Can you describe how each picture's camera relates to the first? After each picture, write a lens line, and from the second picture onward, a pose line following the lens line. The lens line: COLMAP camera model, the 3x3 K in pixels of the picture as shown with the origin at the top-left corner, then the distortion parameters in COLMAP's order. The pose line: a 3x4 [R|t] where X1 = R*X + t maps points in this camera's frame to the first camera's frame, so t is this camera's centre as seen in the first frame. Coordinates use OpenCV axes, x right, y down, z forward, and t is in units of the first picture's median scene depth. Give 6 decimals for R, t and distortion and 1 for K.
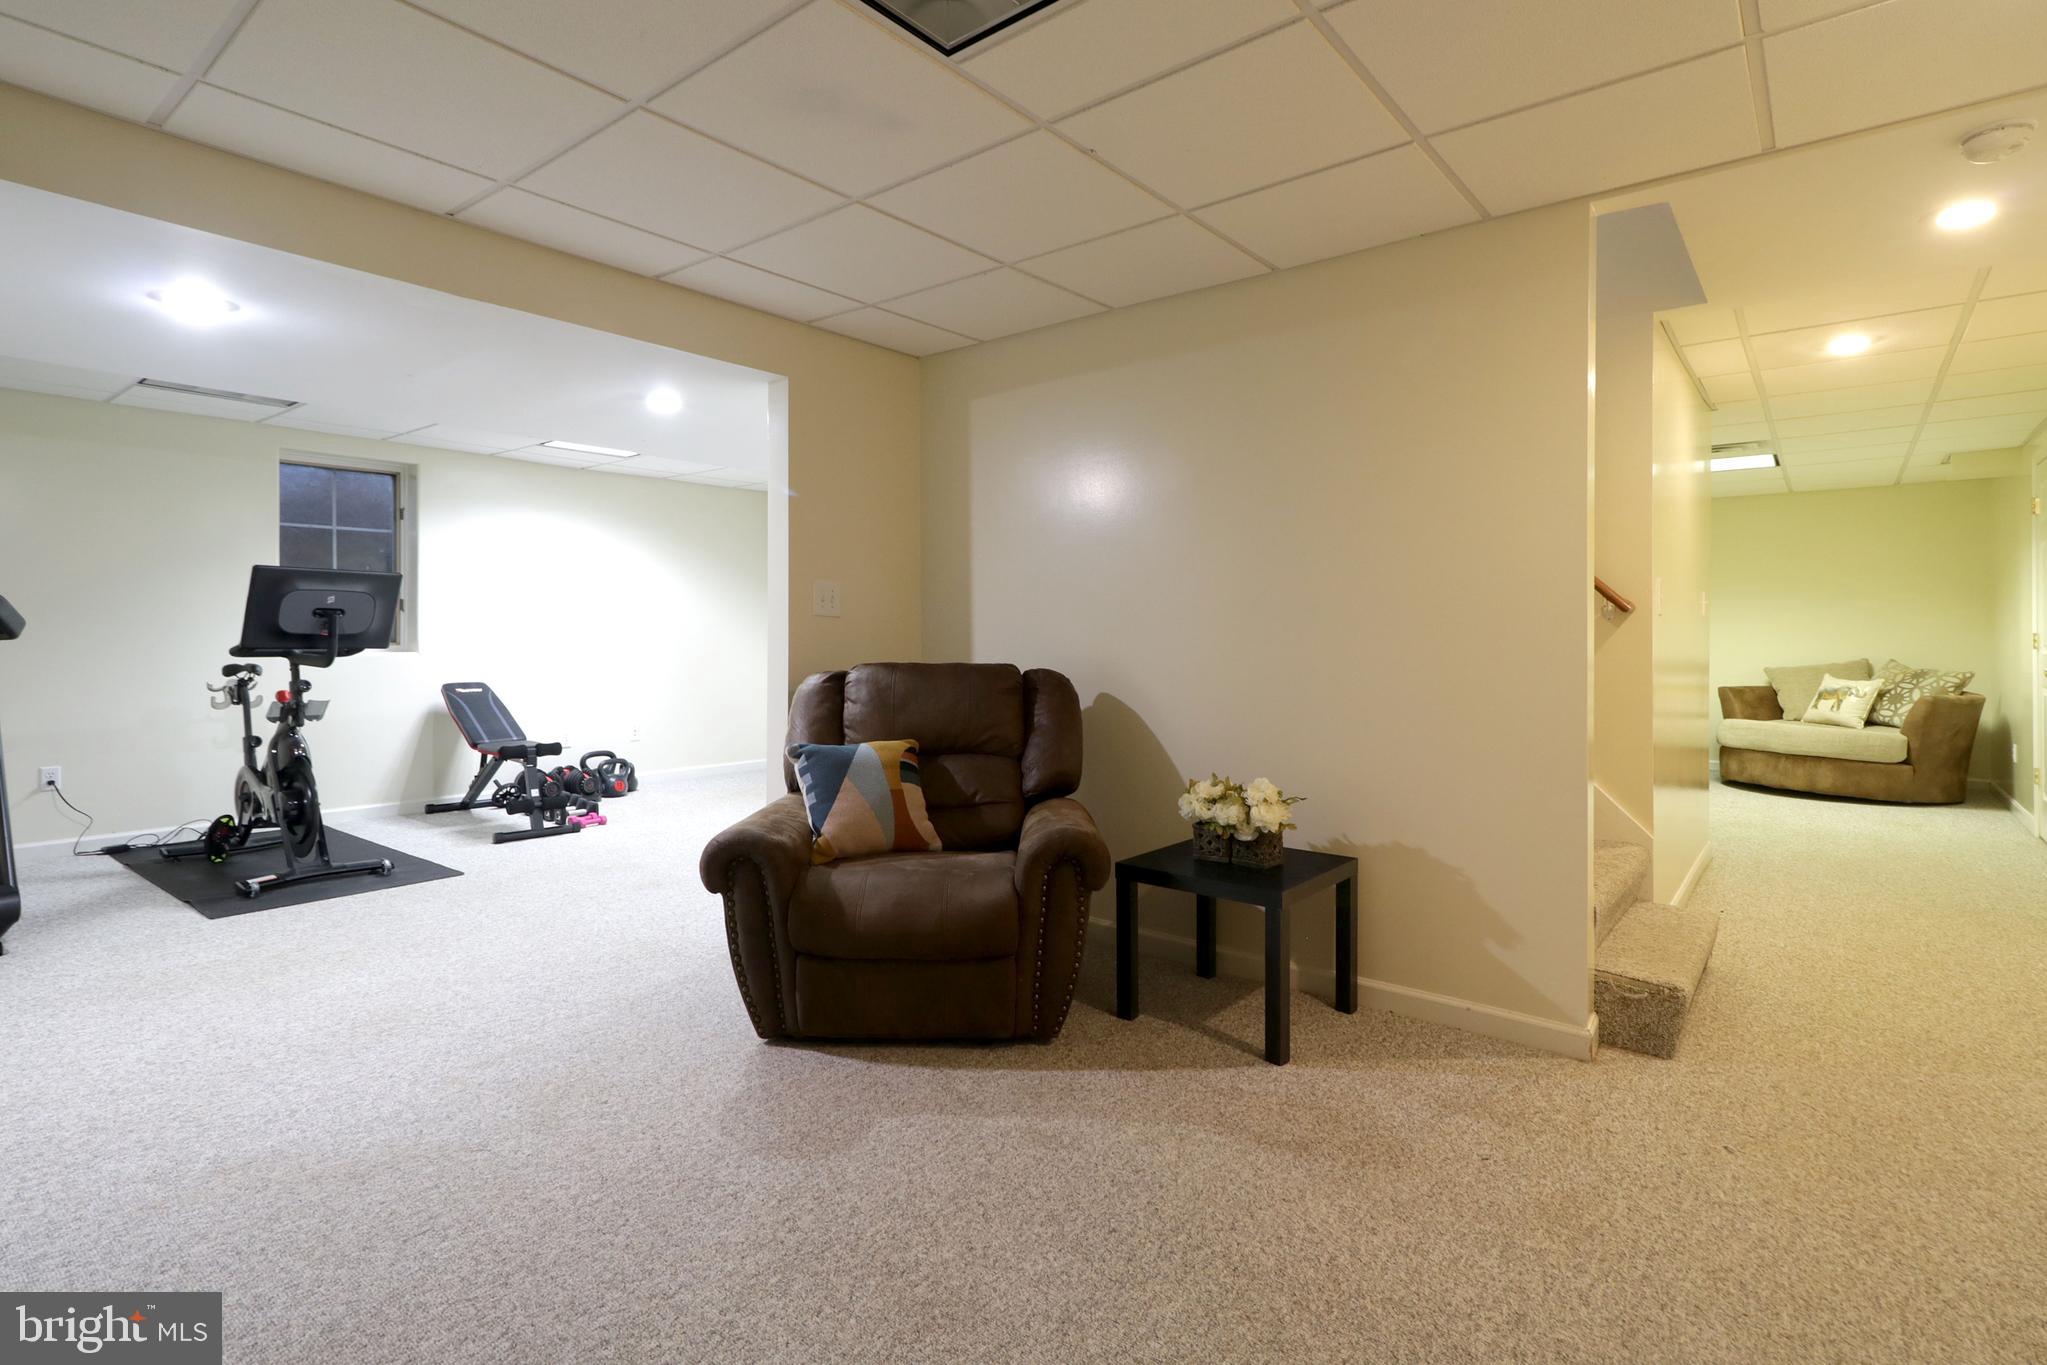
lens RADIAL K [[949.5, 0, 1022.6], [0, 949.5, 642.3], [0, 0, 1]] dist [0.000243, -0.000053]
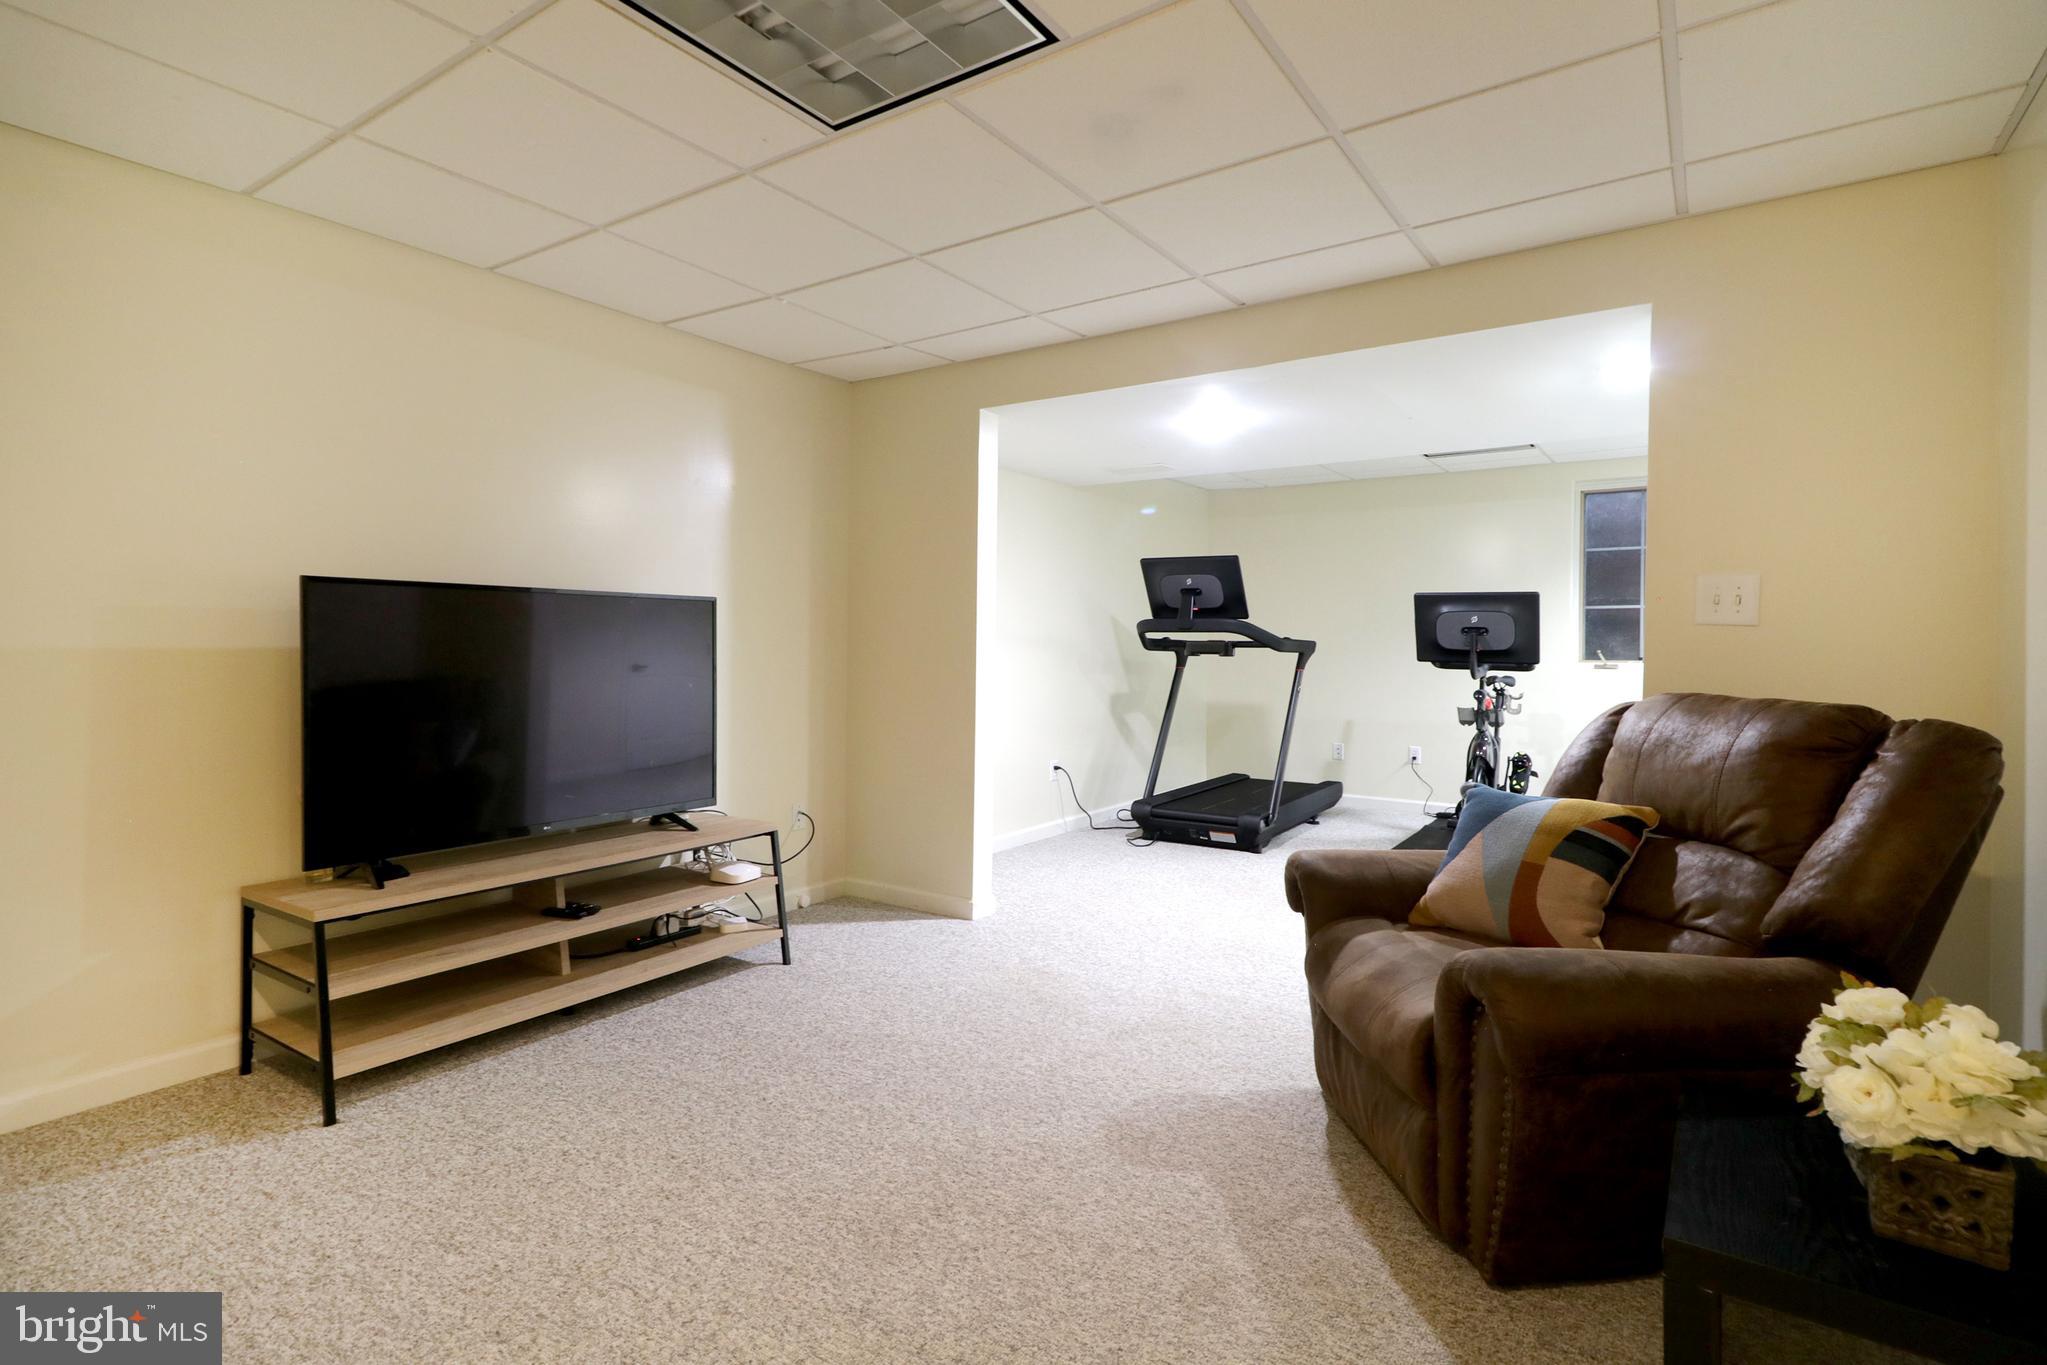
lens RADIAL K [[967.9, 0, 1032.5], [0, 967.9, 677.7], [0, 0, 1]] dist [0.003974, 0.000475]
pose [[0.122110, 0.033505, -0.991951, 0.663746], [-0.021039, 0.999293, 0.031163, -0.000971], [0.992294, 0.017064, 0.122729, 0.643942]]
